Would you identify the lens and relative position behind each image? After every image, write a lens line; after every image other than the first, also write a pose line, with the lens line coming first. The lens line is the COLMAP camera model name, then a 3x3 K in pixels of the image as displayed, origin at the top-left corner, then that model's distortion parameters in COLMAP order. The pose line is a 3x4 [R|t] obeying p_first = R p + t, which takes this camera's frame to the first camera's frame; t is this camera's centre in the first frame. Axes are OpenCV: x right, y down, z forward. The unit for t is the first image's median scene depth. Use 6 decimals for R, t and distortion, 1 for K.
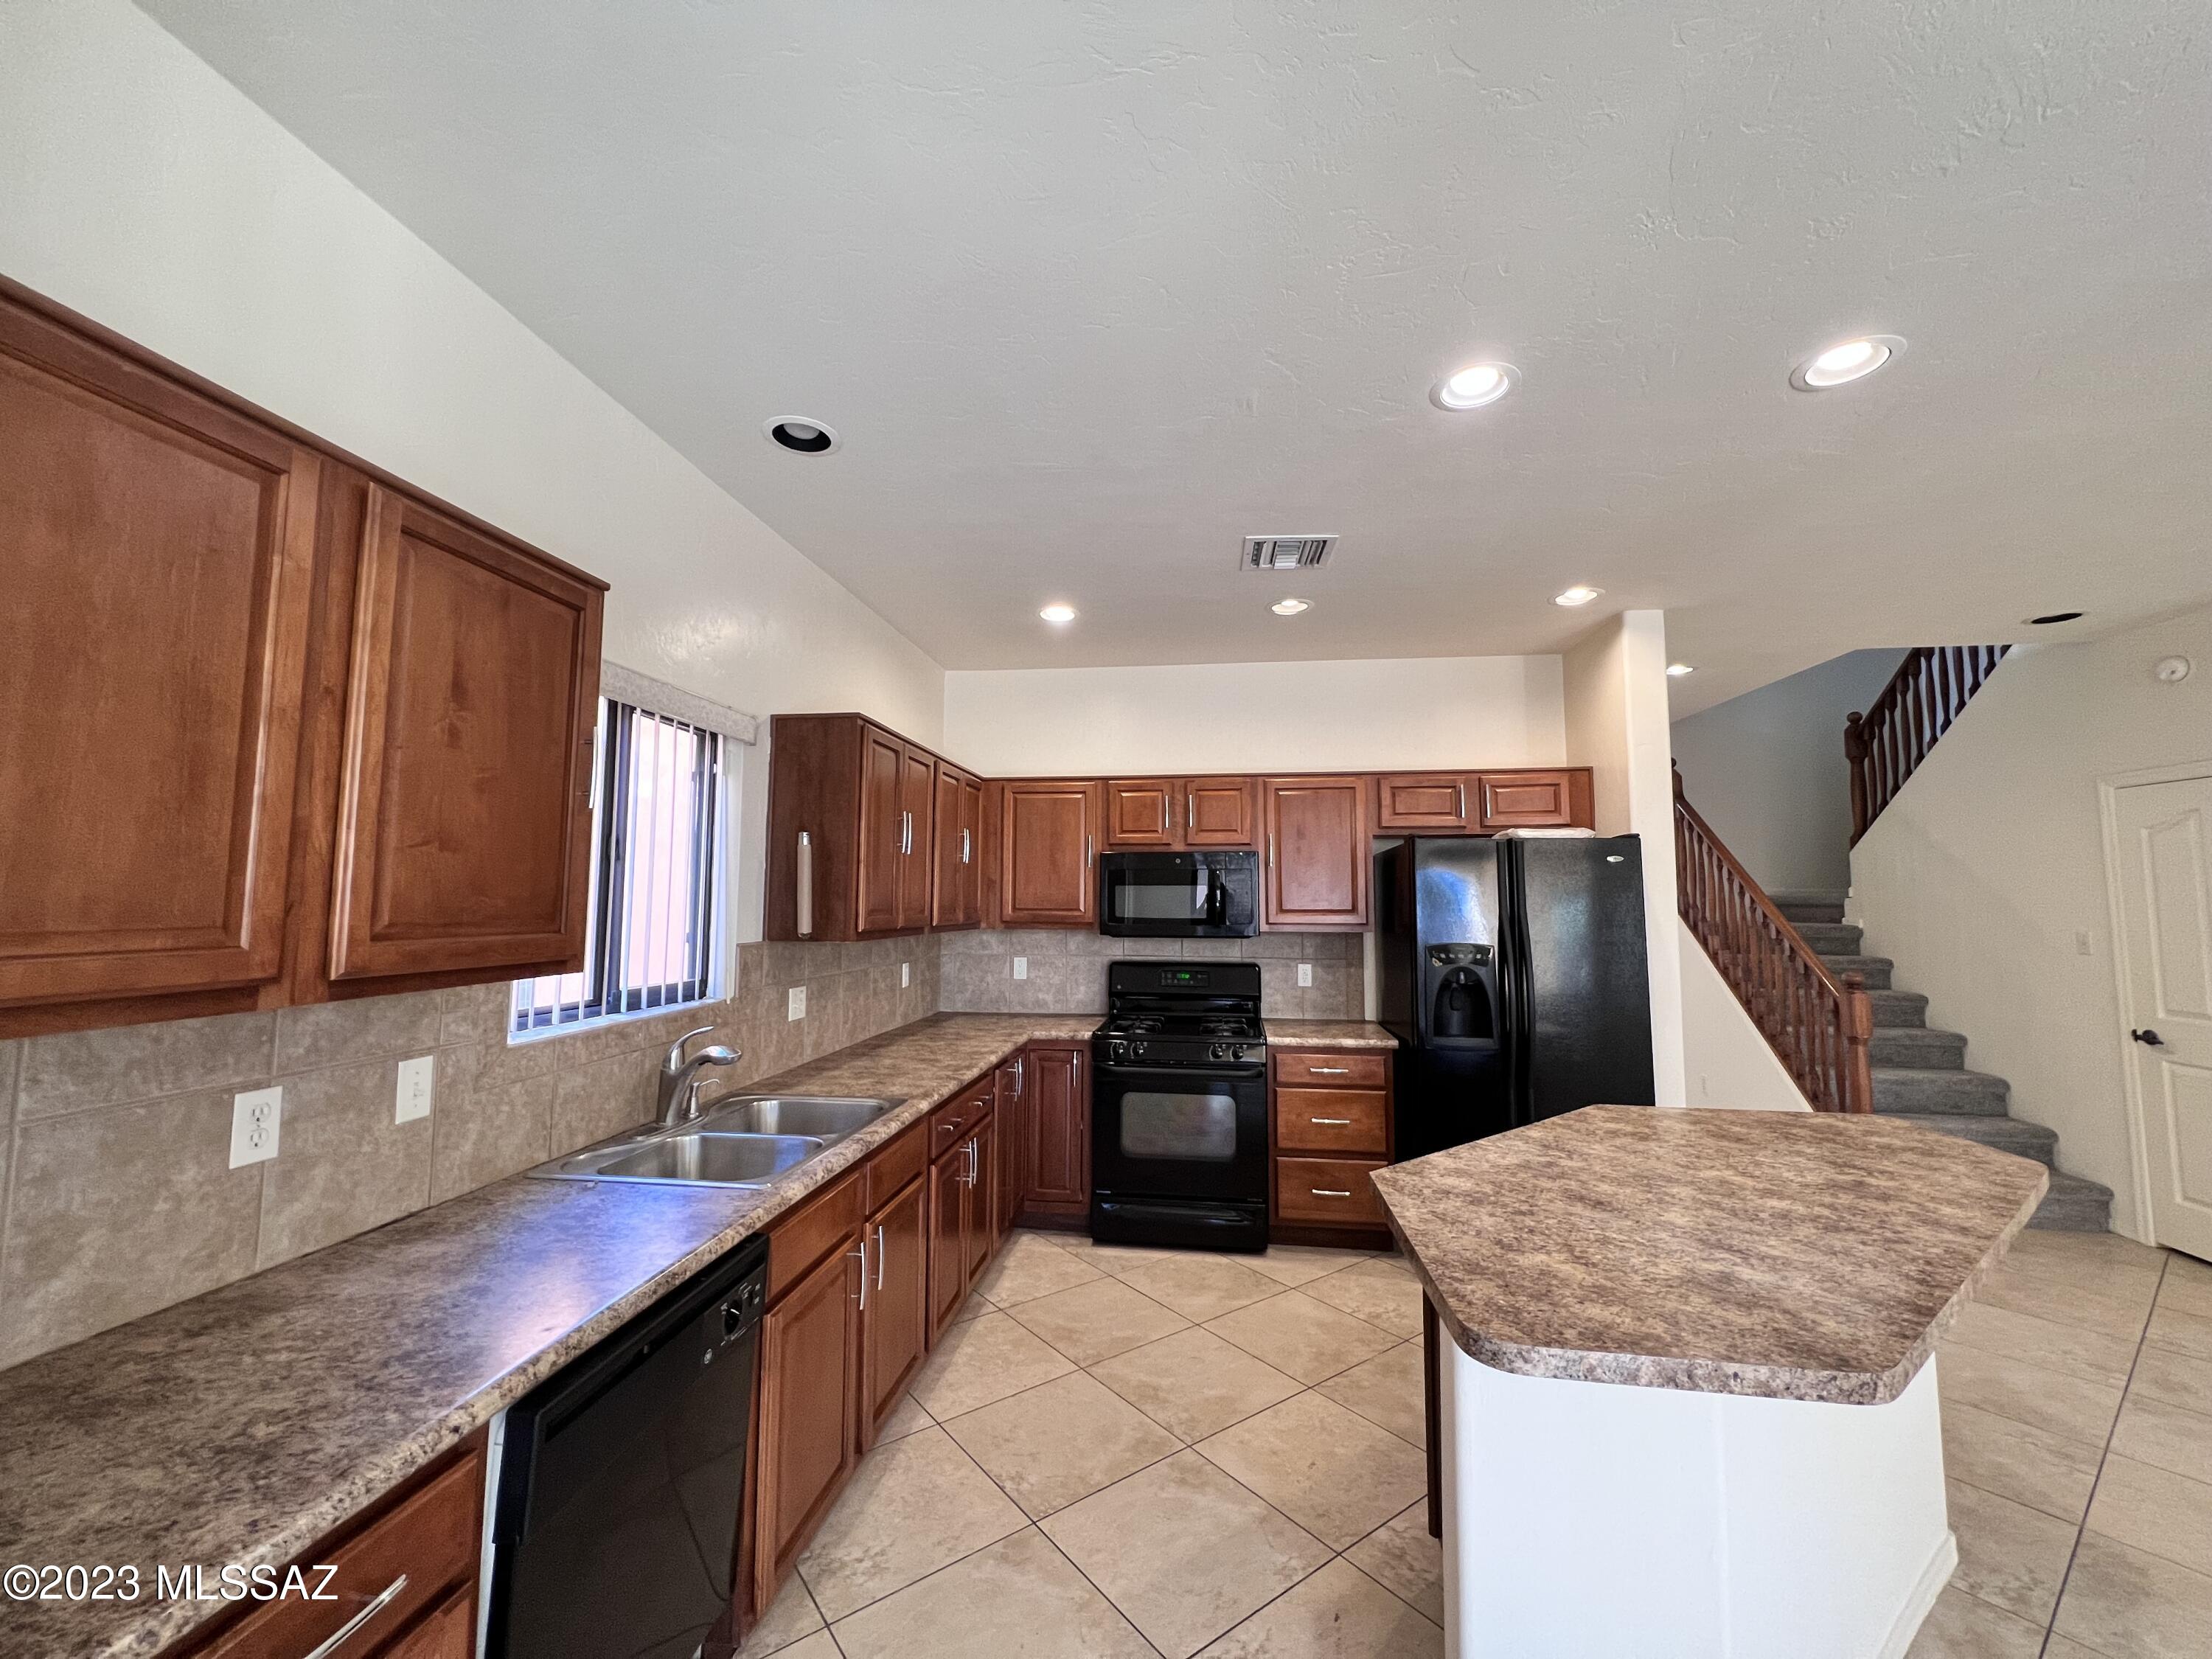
lens RADIAL K [[882.6, 0, 1099.5], [0, 882.6, 835.0], [0, 0, 1]] dist [-0.003259, 0.001242]
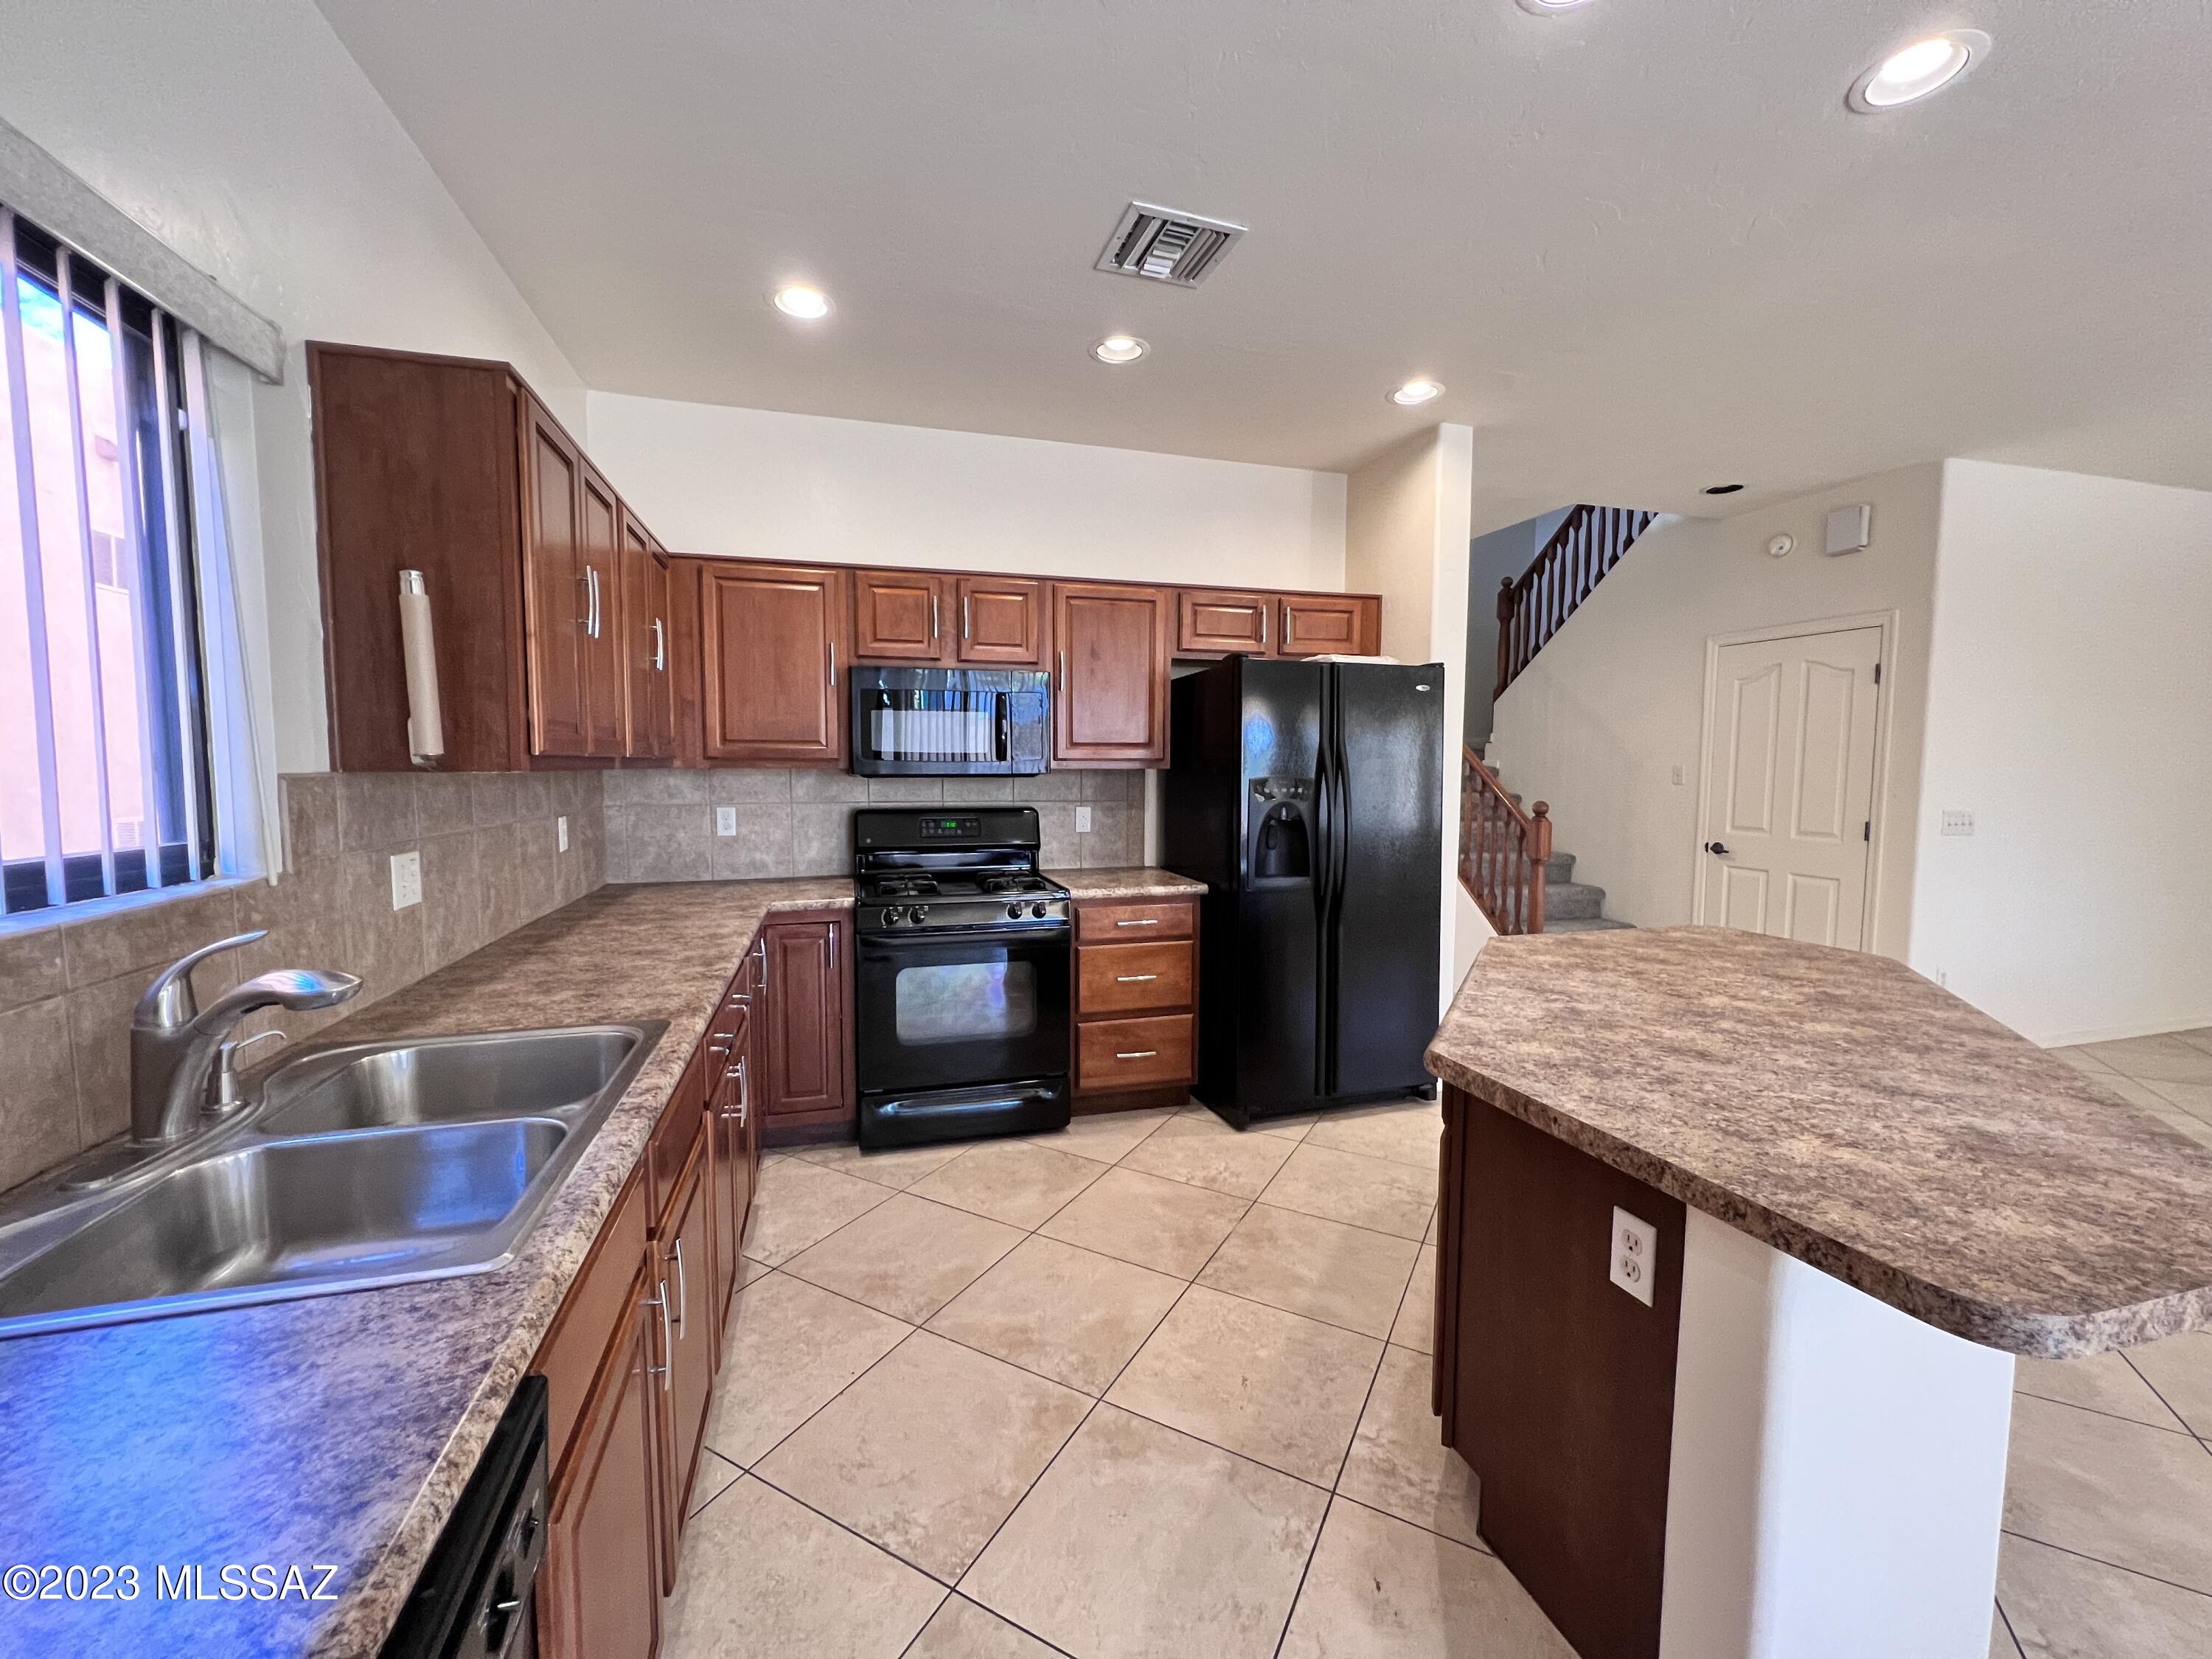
lens RADIAL K [[882.6, 0, 1101.9], [0, 882.6, 830.2], [0, 0, 1]] dist [-0.003259, 0.001242]
pose [[0.913377, -0.032946, 0.405780, -0.158522], [-0.029622, 0.988700, 0.146952, 0.058079], [-0.406036, -0.146243, 0.902080, 0.286499]]
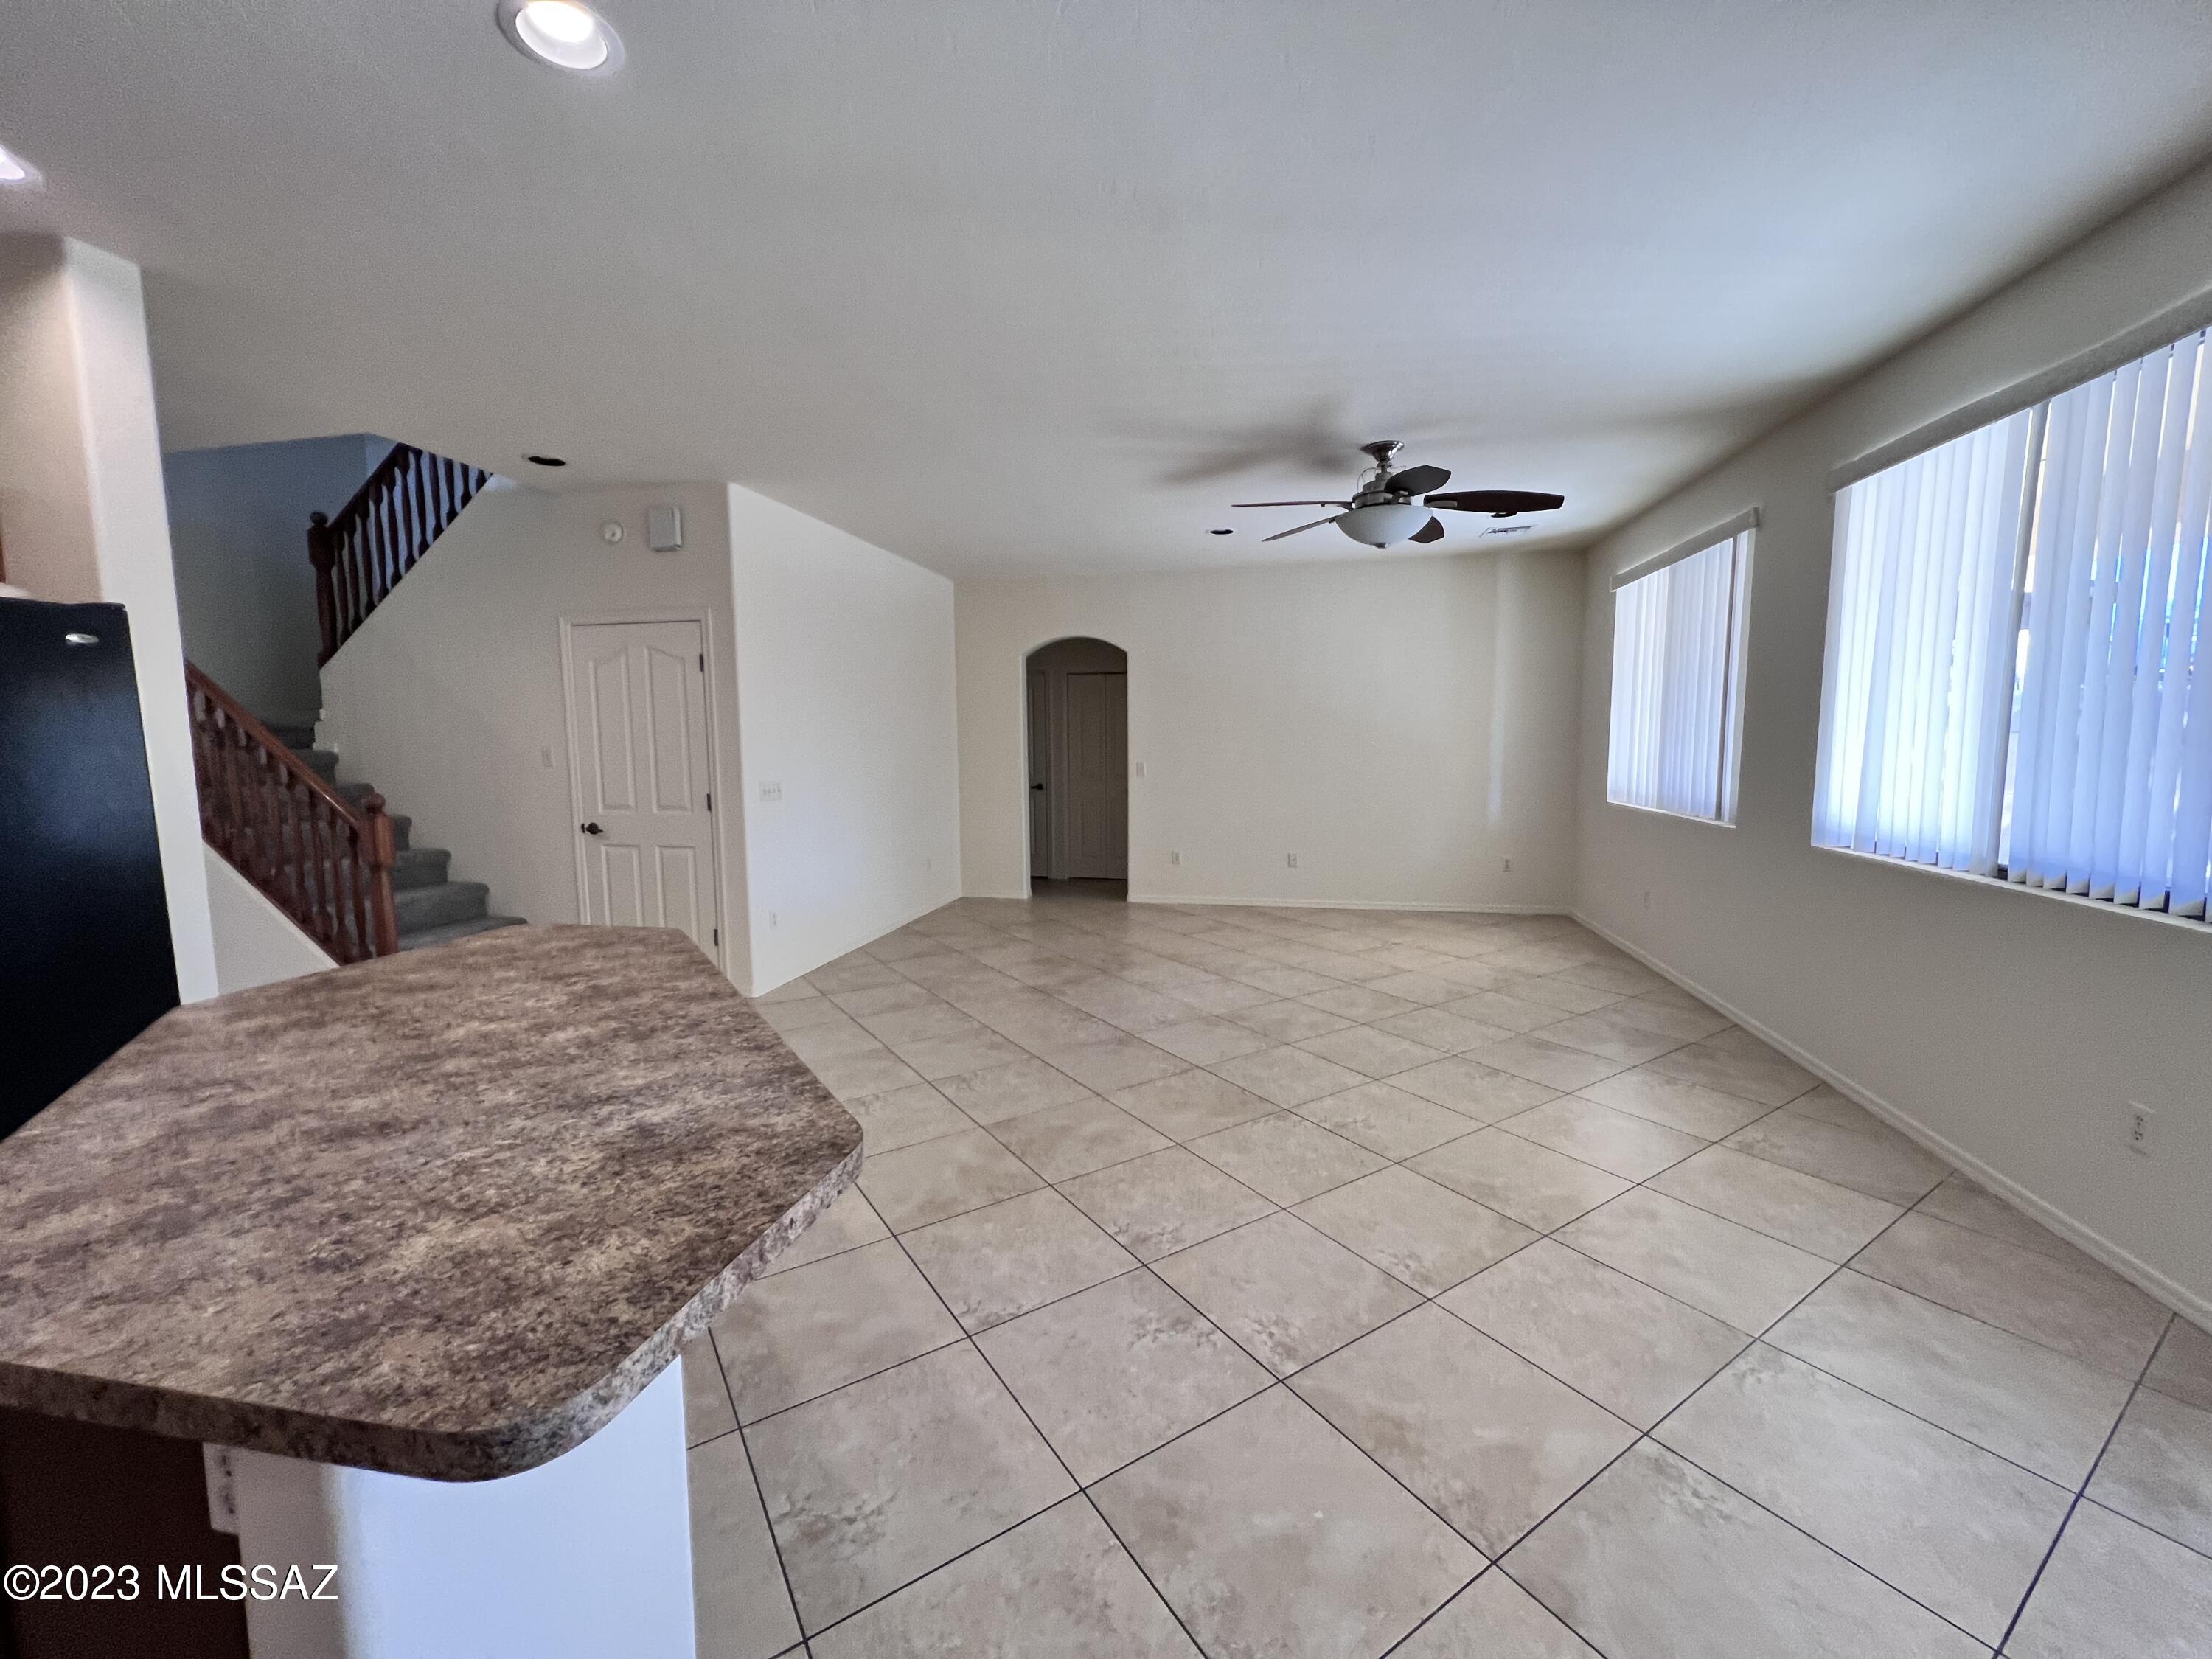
lens RADIAL K [[882.6, 0, 1101.6], [0, 882.6, 823.6], [0, 0, 1]] dist [-0.003259, 0.001242]
pose [[0.071020, -0.102815, 0.992162, -0.011424], [-0.065335, 0.992058, 0.107481, 0.050600], [-0.995333, -0.072456, 0.063738, 0.249922]]
